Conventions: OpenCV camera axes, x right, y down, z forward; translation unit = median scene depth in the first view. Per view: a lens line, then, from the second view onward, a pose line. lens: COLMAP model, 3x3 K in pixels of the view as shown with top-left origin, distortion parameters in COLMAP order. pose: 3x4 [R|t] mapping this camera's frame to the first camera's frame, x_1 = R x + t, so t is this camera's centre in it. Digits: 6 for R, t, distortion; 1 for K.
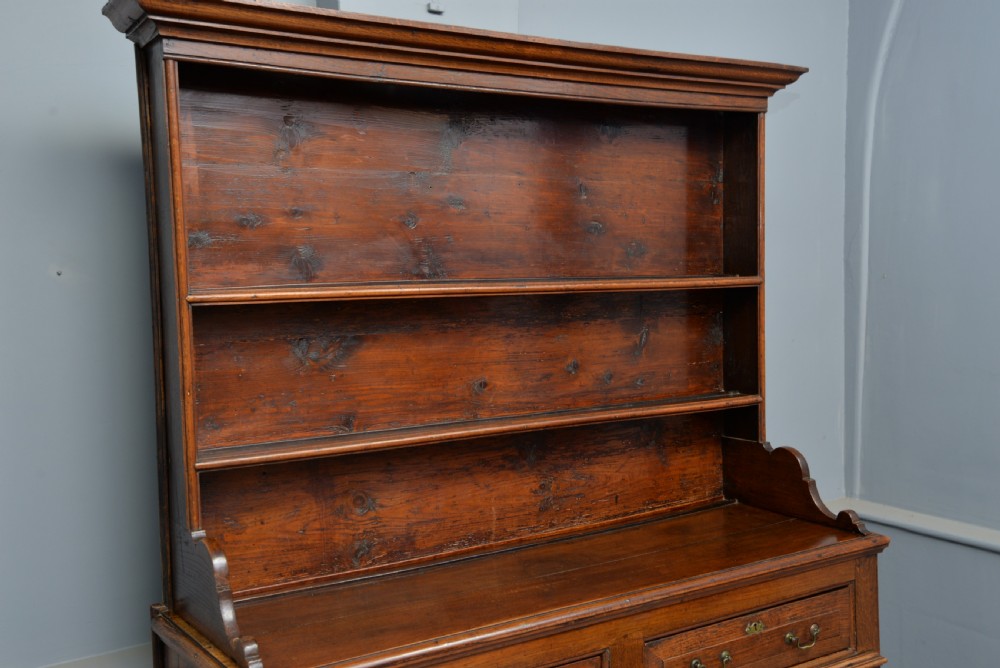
lens RADIAL K [[1019.6, 0, 499.6], [0, 1019.6, 345.7], [0, 0, 1]] dist [0.080573, 0.000000]
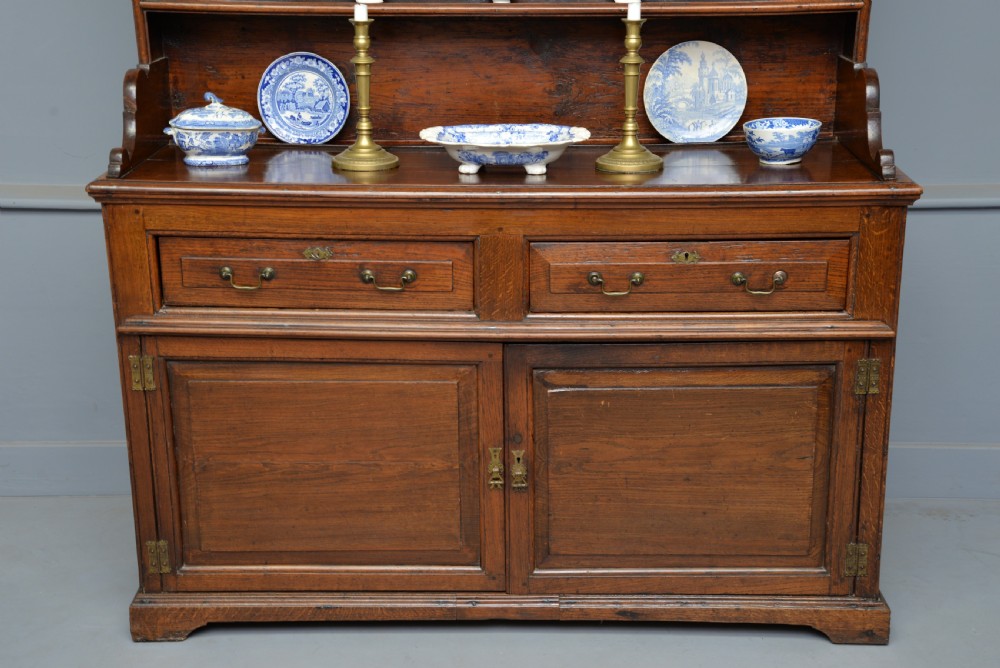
lens RADIAL K [[1349.9, 0, 504.0], [0, 1349.9, 347.7], [0, 0, 1]] dist [0.214072, 0.000000]
pose [[0.830002, 0.195213, -0.522484, 0.705998], [-0.054447, 0.960635, 0.272425, 0.033943], [0.555097, -0.197665, 0.807958, -0.055410]]
